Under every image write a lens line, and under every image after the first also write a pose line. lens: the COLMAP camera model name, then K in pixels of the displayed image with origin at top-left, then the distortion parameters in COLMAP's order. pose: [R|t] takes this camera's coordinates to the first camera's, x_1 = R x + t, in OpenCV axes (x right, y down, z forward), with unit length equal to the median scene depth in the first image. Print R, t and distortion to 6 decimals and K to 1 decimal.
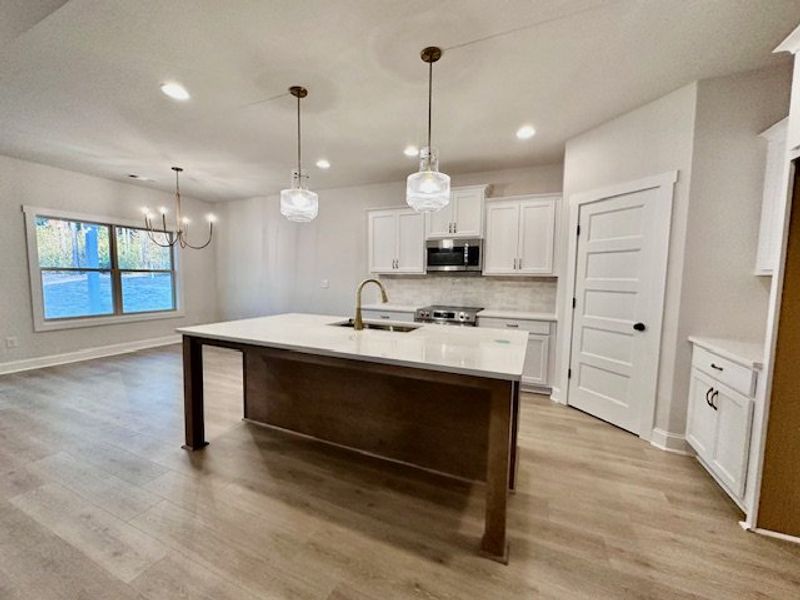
lens RADIAL K [[319.2, 0, 400.7], [0, 319.2, 300.2], [0, 0, 1]] dist [-0.002809, 0.000015]
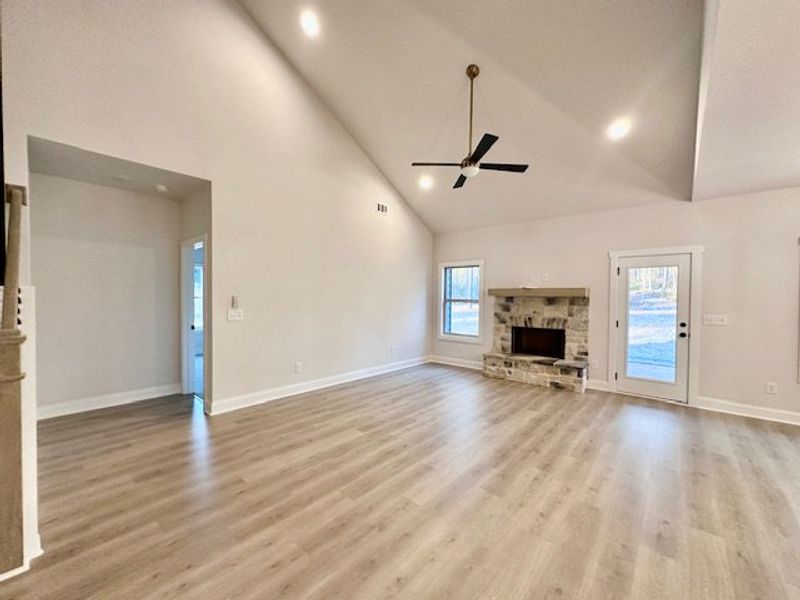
lens RADIAL K [[319.2, 0, 400.7], [0, 319.2, 300.2], [0, 0, 1]] dist [-0.002809, 0.000015]
pose [[-0.298379, -0.010563, -0.954389, -0.016274], [-0.085136, 0.996247, 0.015591, -0.045359], [0.950643, 0.085904, -0.298158, 0.236086]]
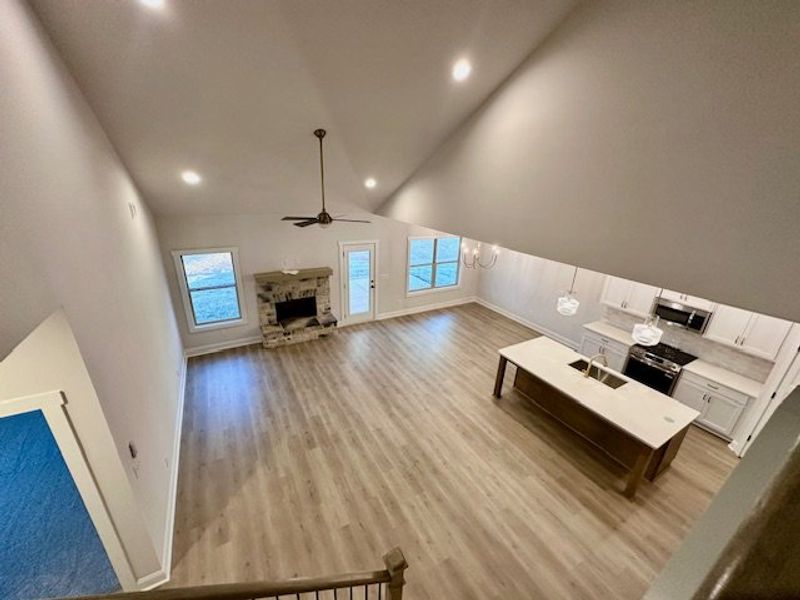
lens RADIAL K [[319.2, 0, 400.7], [0, 319.2, 300.2], [0, 0, 1]] dist [-0.002809, 0.000015]
pose [[0.807640, 0.225403, -0.544895, -0.056587], [-0.068801, 0.953768, 0.292562, -0.524164], [0.585648, -0.198795, 0.785809, -0.689064]]
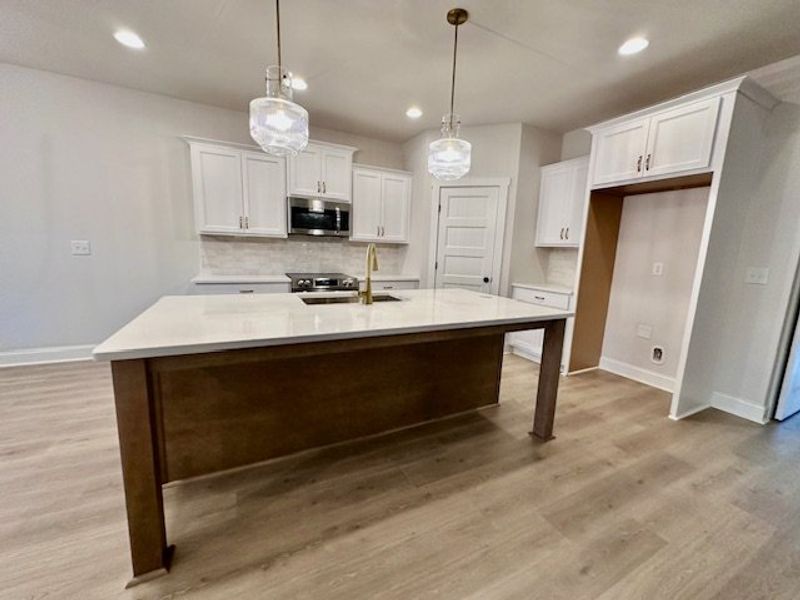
lens RADIAL K [[319.2, 0, 400.7], [0, 319.2, 300.2], [0, 0, 1]] dist [-0.002809, 0.000015]
pose [[0.634175, -0.115241, 0.764553, -0.450146], [0.030766, 0.991808, 0.123976, -0.012976], [-0.772577, -0.055101, 0.632526, 0.236889]]
